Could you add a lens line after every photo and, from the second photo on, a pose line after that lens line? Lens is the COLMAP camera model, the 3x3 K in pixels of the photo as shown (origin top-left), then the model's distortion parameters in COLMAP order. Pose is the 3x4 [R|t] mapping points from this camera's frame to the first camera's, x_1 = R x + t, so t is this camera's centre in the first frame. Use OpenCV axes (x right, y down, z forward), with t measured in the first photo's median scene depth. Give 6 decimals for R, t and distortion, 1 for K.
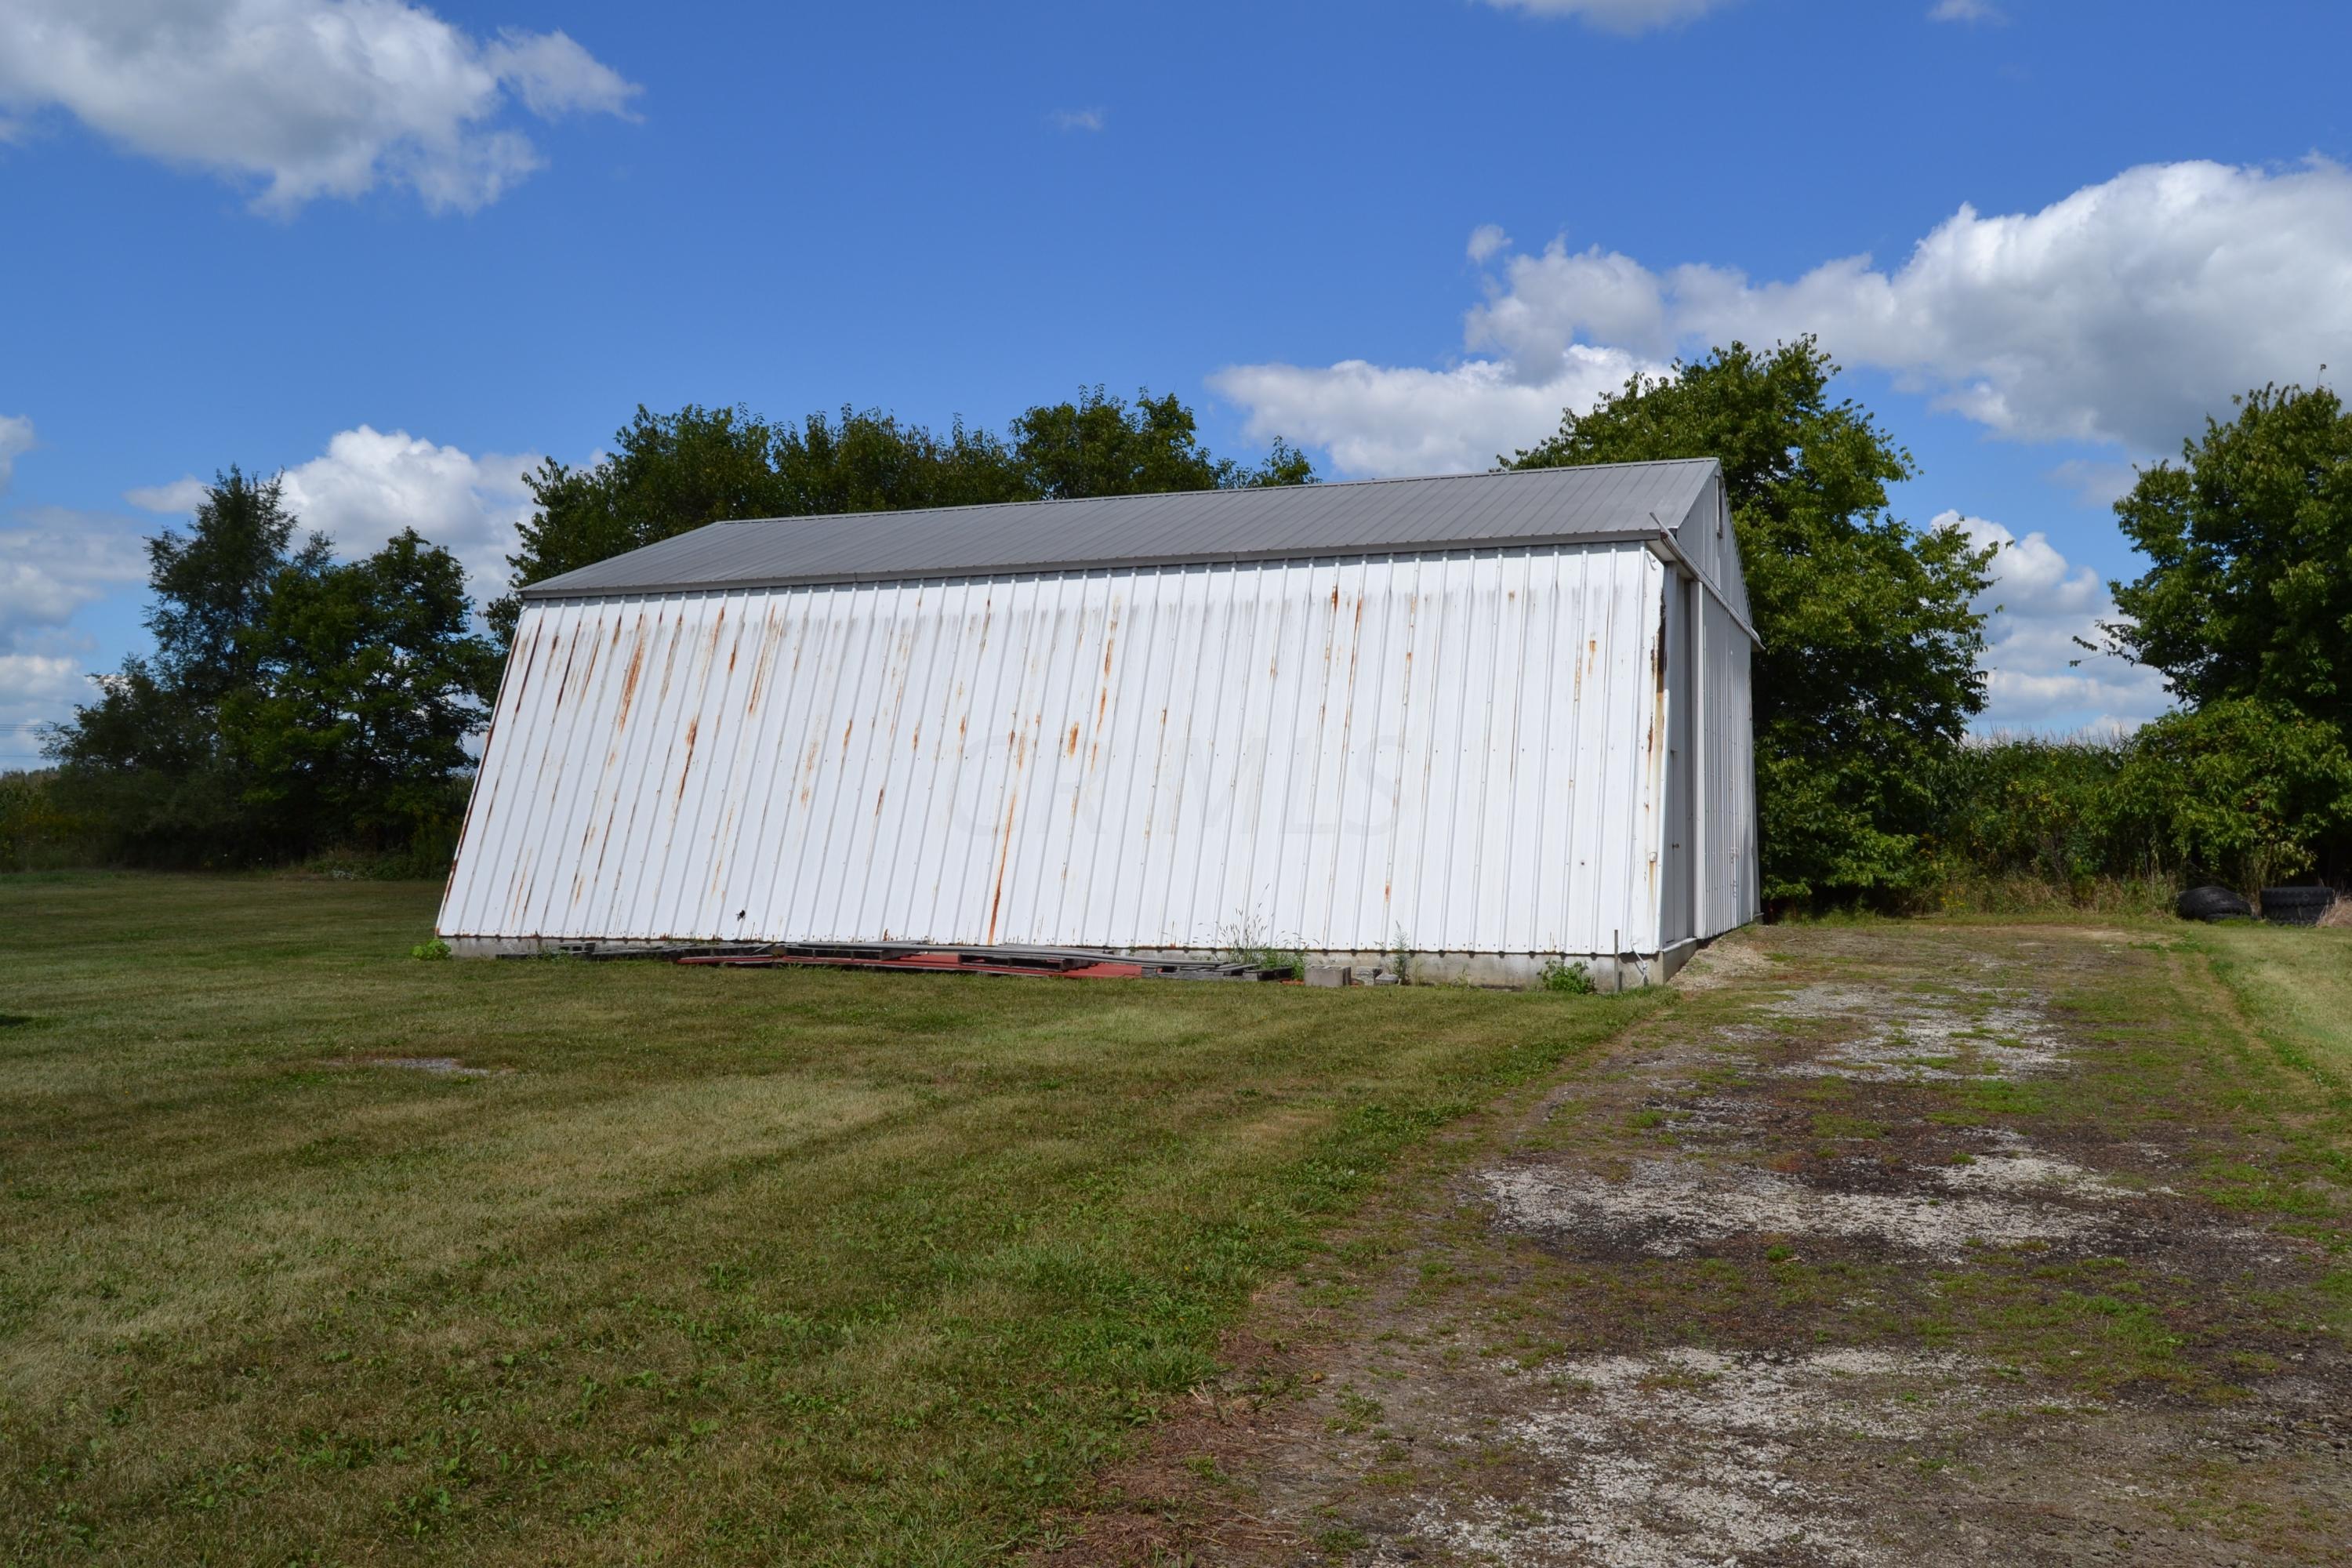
lens RADIAL K [[1998.4, 0, 1175.5], [0, 1998.4, 783.0], [0, 0, 1]] dist [-0.052292, -0.031062]
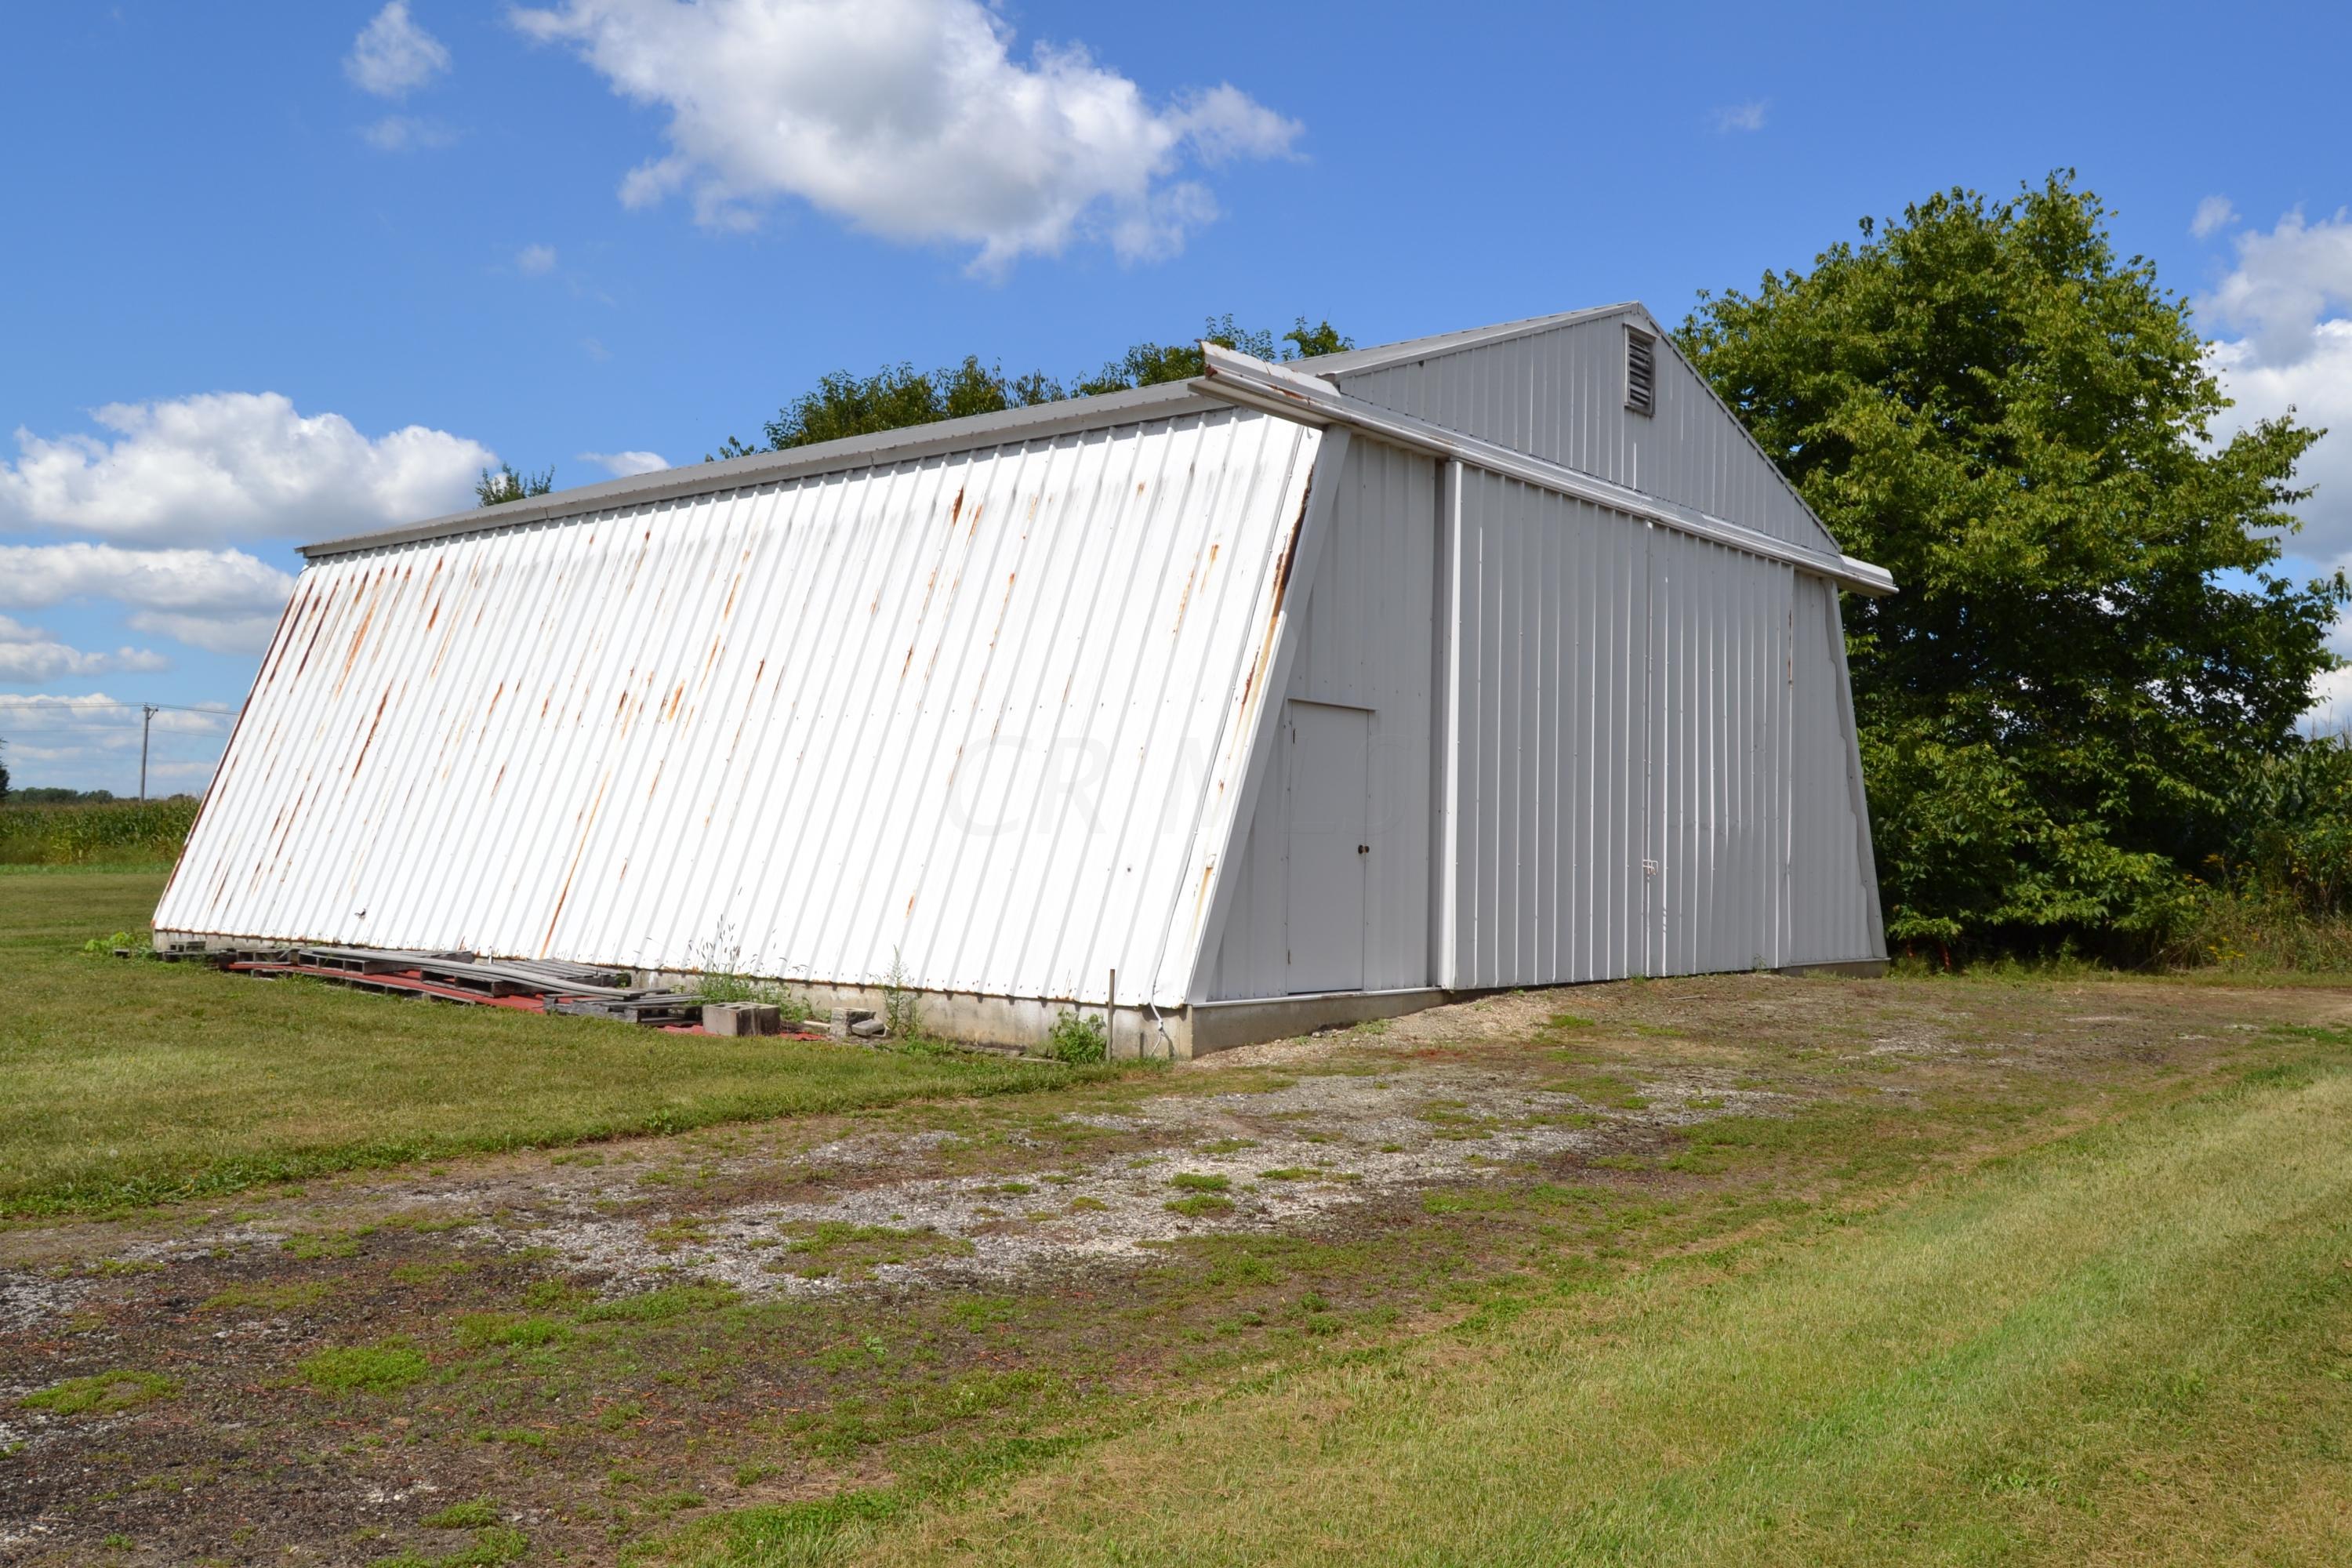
lens RADIAL K [[1998.4, 0, 1174.8], [0, 1998.4, 791.3], [0, 0, 1]] dist [-0.052292, -0.031062]
pose [[0.944731, 0.006298, -0.327786, 0.370700], [-0.008773, 0.999943, -0.006074, 0.015257], [0.327730, 0.008614, 0.944732, 0.310482]]
